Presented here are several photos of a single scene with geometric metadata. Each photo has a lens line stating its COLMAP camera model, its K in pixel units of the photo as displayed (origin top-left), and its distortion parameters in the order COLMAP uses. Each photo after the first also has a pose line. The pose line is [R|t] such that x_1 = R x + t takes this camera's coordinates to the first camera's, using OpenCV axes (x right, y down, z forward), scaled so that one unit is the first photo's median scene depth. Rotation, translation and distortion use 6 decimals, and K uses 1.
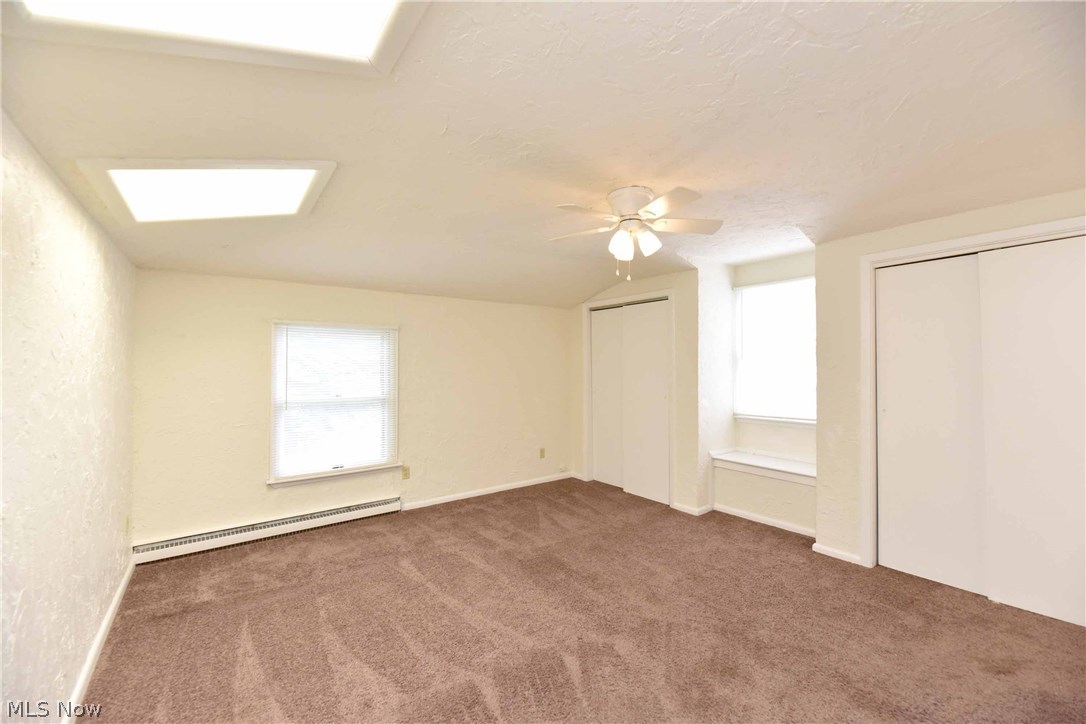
lens RADIAL K [[442.7, 0, 543.0], [0, 442.7, 362.0], [0, 0, 1]] dist [-0.000599, -0.000164]
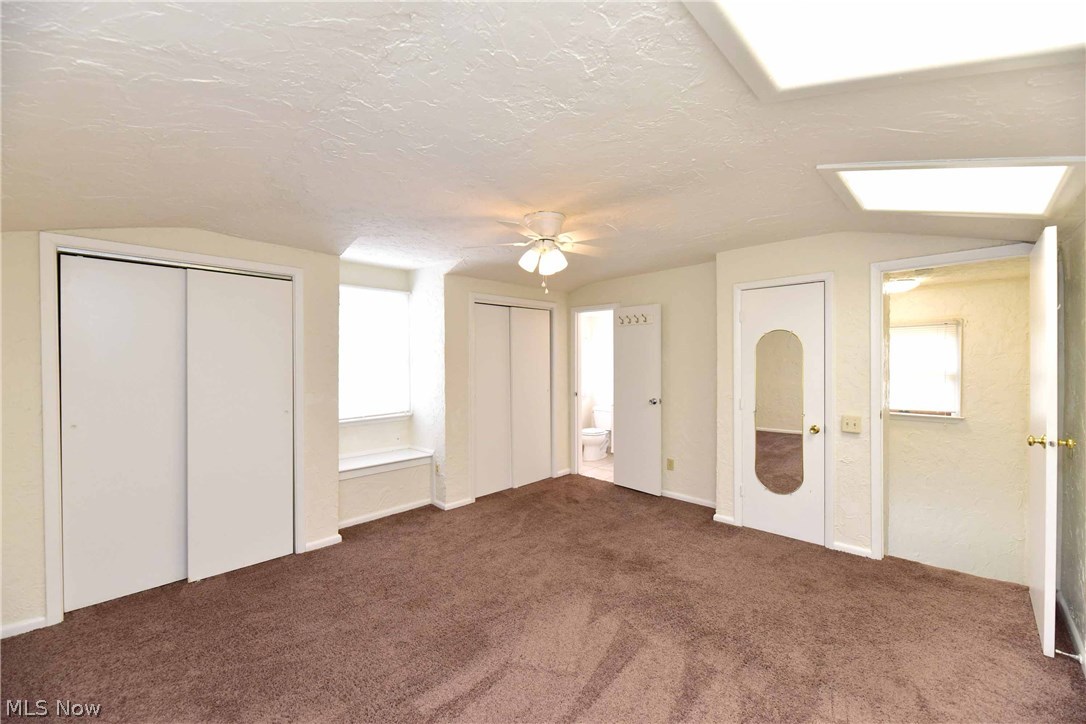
lens RADIAL K [[442.7, 0, 543.0], [0, 442.7, 362.0], [0, 0, 1]] dist [-0.000599, -0.000164]
pose [[-0.168809, 0.001121, 0.985648, -0.617881], [-0.006132, 0.999979, -0.002187, -0.006982], [-0.985630, -0.006413, -0.168799, 0.811685]]
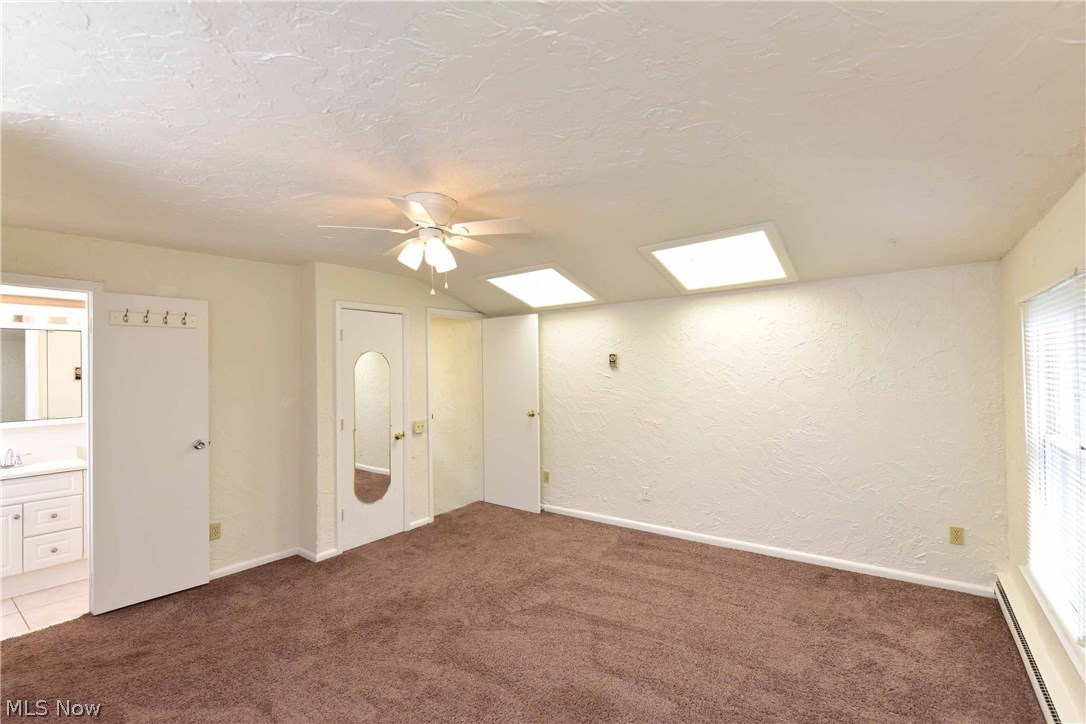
lens RADIAL K [[494.1, 0, 543.0], [0, 494.1, 362.0], [0, 0, 1]] dist [0.001072, -0.000246]
pose [[-0.957895, 0.024398, -0.286079, 0.202480], [0.032263, 0.999219, -0.022812, -0.017963], [0.285299, -0.031082, -0.957934, 1.392168]]
